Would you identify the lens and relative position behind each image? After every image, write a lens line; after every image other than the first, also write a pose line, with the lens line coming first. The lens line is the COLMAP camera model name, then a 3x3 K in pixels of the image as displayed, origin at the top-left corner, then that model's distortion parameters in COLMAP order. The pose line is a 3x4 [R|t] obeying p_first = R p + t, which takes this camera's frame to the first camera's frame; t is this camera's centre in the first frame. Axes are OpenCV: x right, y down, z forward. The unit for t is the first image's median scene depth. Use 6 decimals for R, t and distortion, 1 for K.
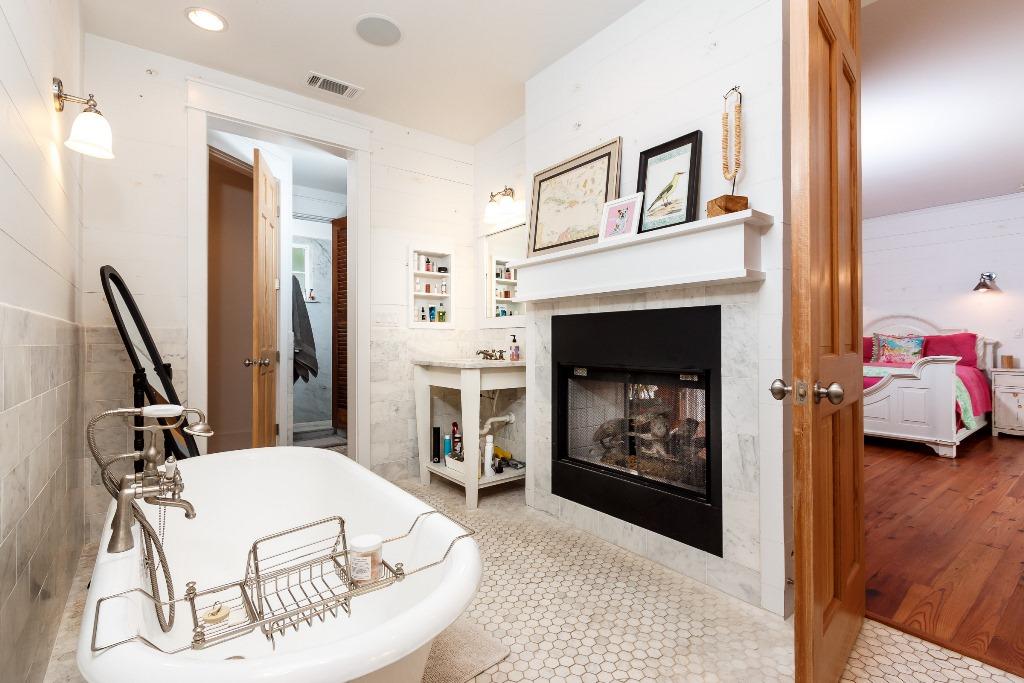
lens RADIAL K [[470.1, 0, 509.6], [0, 470.1, 341.4], [0, 0, 1]] dist [0.014553, -0.003681]
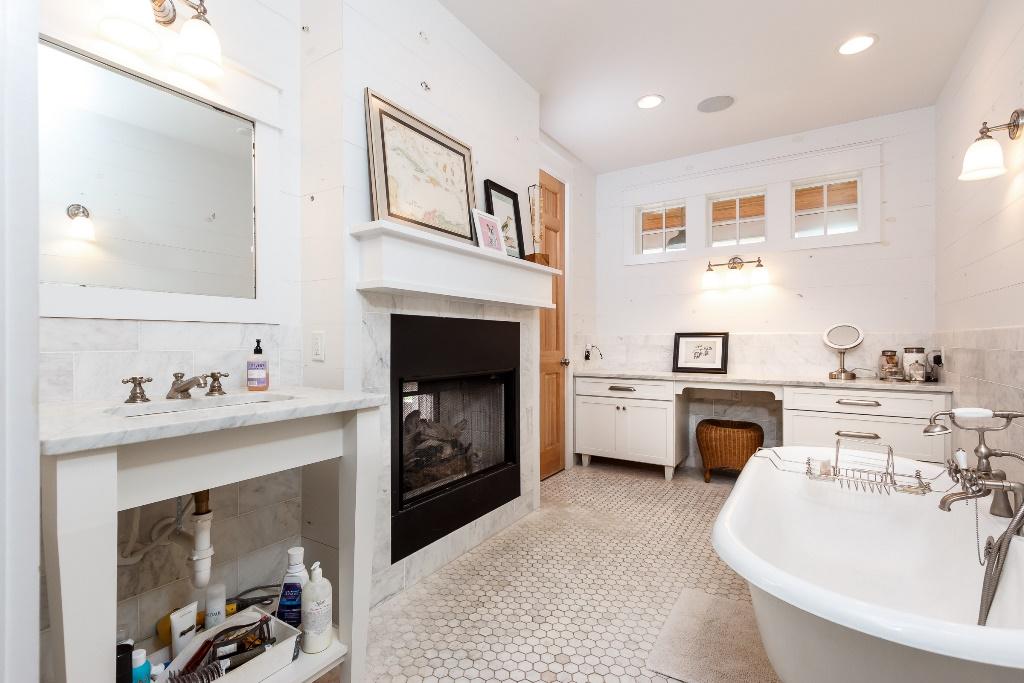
lens RADIAL K [[470.1, 0, 508.4], [0, 470.1, 340.1], [0, 0, 1]] dist [0.014553, -0.003681]
pose [[-0.338748, -0.001796, 0.940875, -0.773142], [-0.003894, 0.999992, 0.000508, -0.019618], [-0.940869, -0.003491, -0.338753, 1.306483]]
